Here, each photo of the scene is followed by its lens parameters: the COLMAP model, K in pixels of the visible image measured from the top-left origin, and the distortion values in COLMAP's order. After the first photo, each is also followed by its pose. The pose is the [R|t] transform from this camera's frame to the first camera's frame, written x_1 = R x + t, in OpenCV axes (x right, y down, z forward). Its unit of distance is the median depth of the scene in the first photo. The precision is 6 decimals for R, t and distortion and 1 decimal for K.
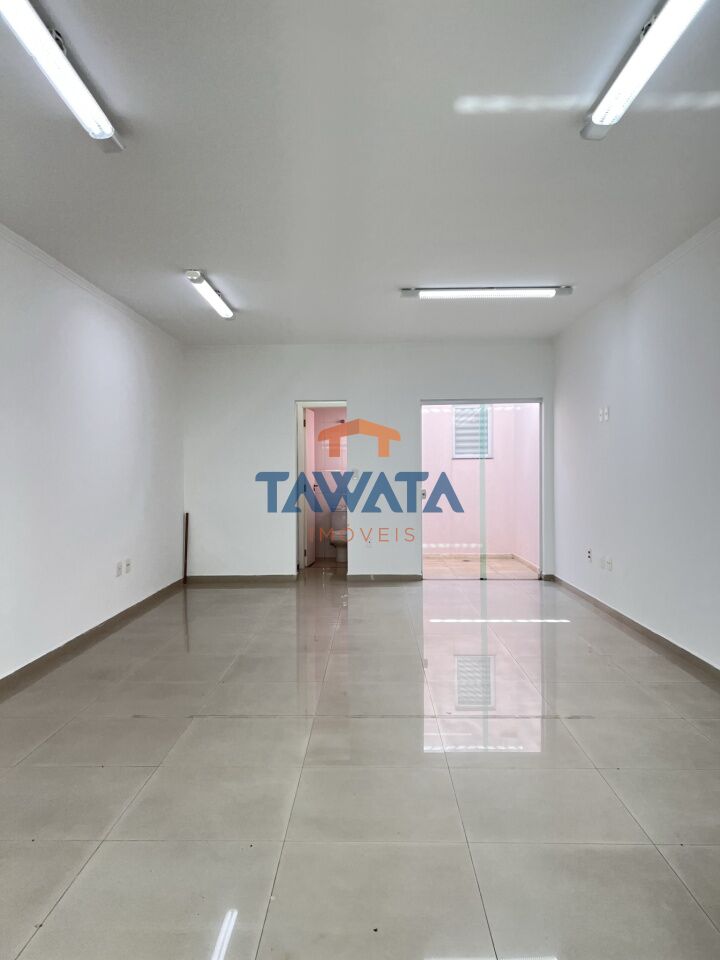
lens RADIAL K [[719.0, 0, 353.8], [0, 719.0, 475.1], [0, 0, 1]] dist [0.073795, -0.090652]
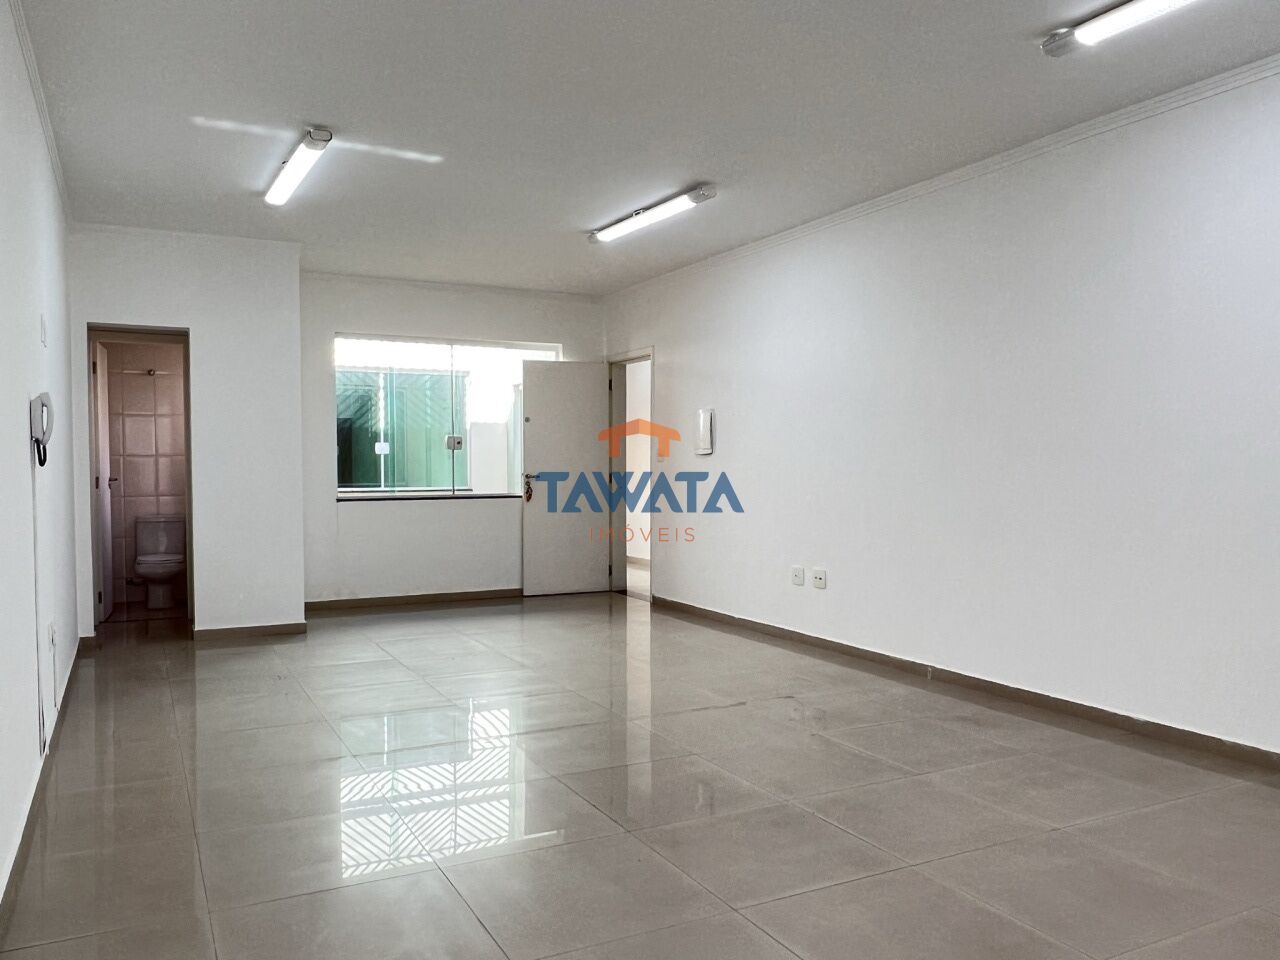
lens RADIAL K [[972.2, 0, 644.7], [0, 972.2, 501.6], [0, 0, 1]] dist [-0.001796, -0.004395]
pose [[-0.869493, 0.026560, -0.493230, 0.237178], [0.001745, 0.998712, 0.050705, -0.000732], [0.493942, 0.043227, -0.868420, 0.932702]]
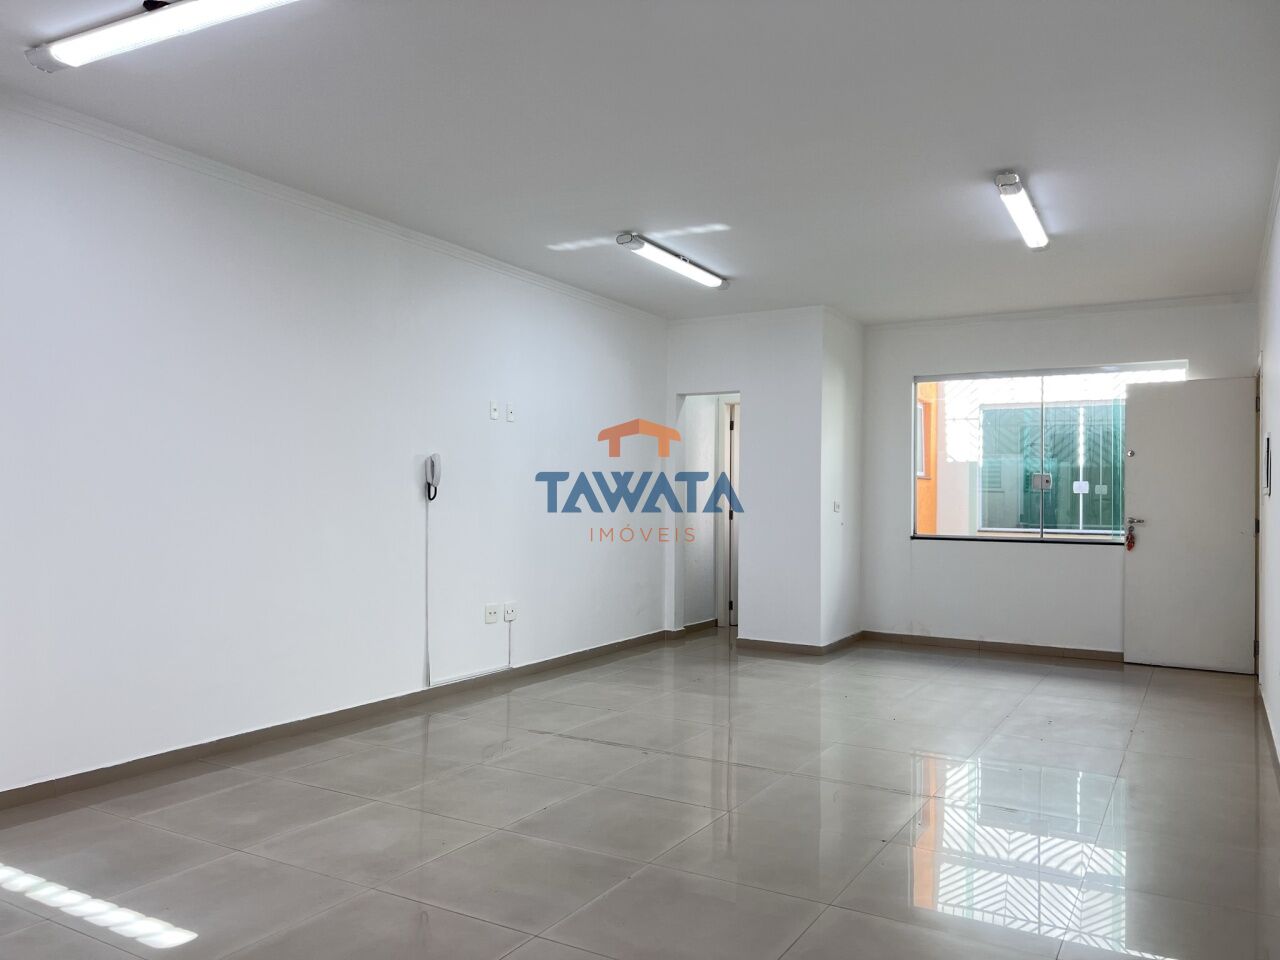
lens RADIAL K [[958.7, 0, 658.3], [0, 958.7, 482.6], [0, 0, 1]] dist [0.073795, -0.090652]
pose [[-0.882713, 0.003702, 0.469899, -0.209385], [-0.000490, 0.999961, -0.008799, -0.001330], [-0.469913, -0.007997, -0.882677, 0.941491]]
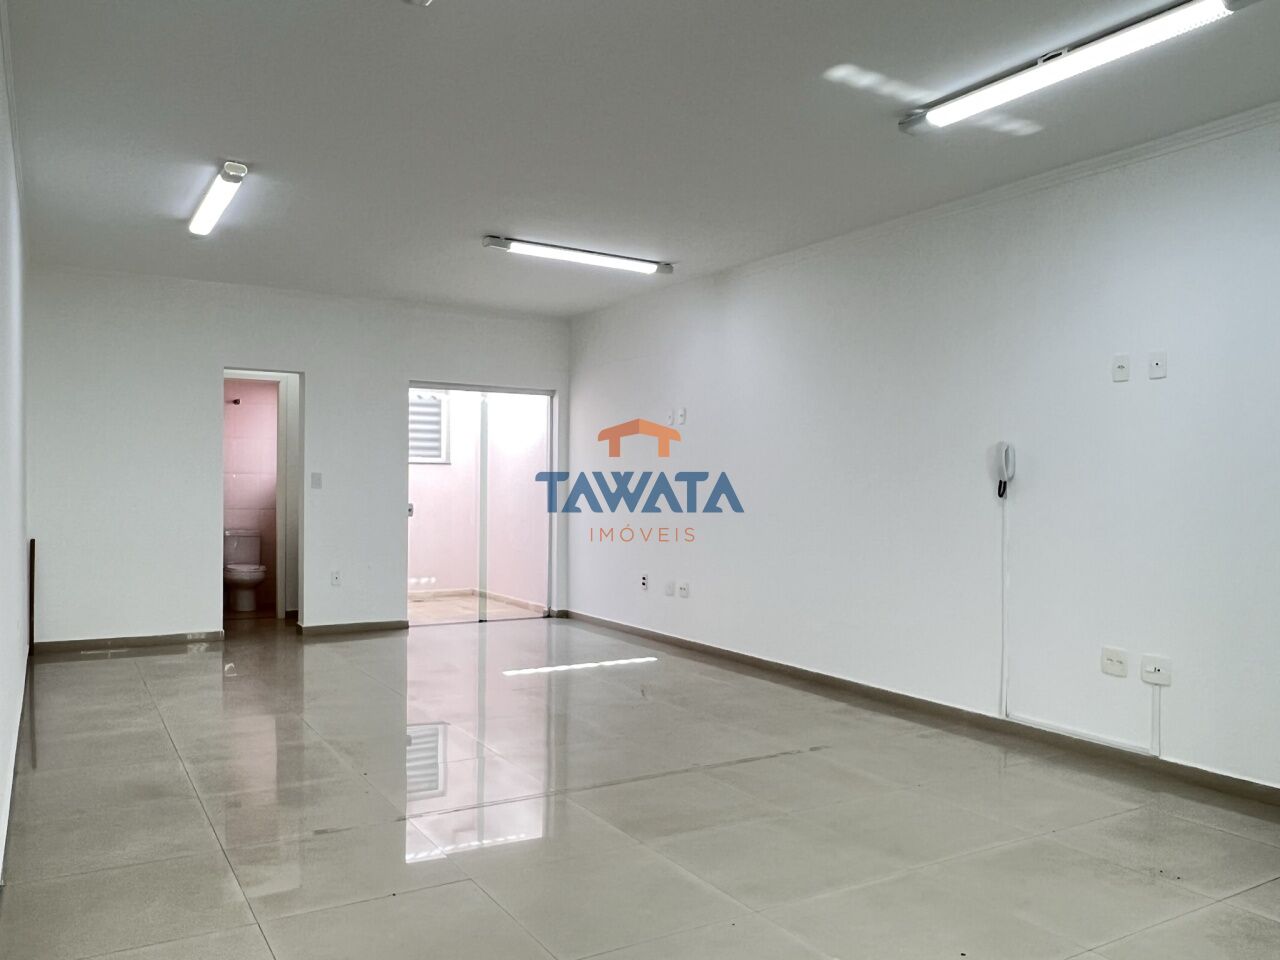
lens RADIAL K [[981.2, 0, 640.0], [0, 981.2, 480.0], [0, 0, 1]] dist [0.096057, -0.236867]
pose [[0.842148, 0.019925, 0.538879, -0.247183], [-0.014228, 0.999790, -0.014732, 0.007858], [-0.539059, 0.004739, 0.842254, 0.032662]]
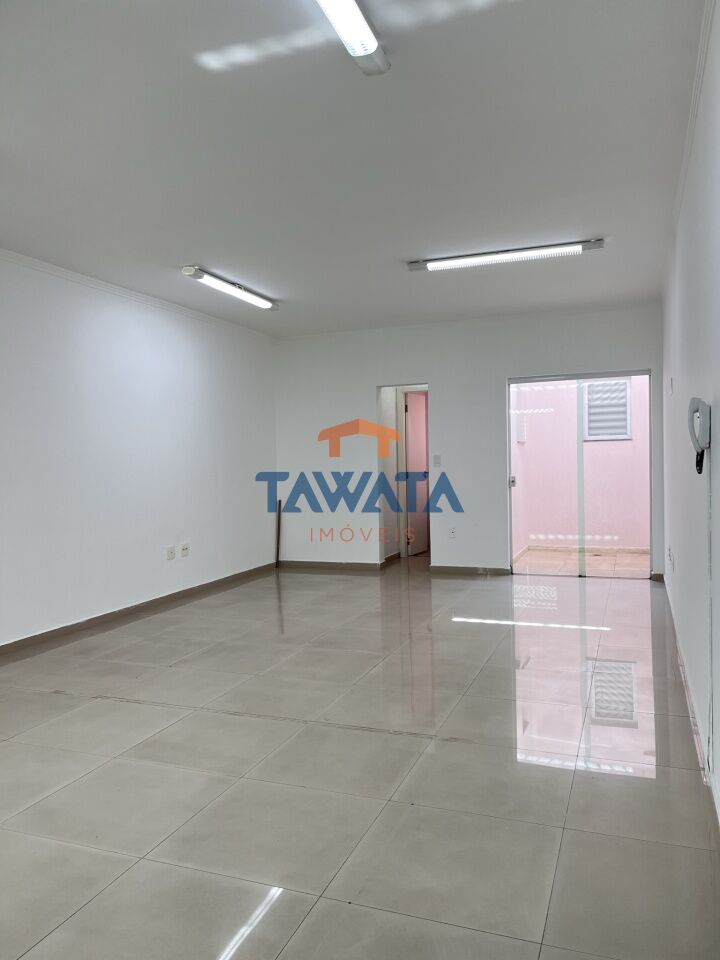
lens RADIAL K [[719.0, 0, 353.8], [0, 719.0, 475.1], [0, 0, 1]] dist [0.073795, -0.090652]
pose [[0.941721, -0.005911, -0.336343, 0.219116], [0.013107, 0.999731, 0.019129, -0.001619], [0.336140, -0.022423, 0.941545, 0.064176]]
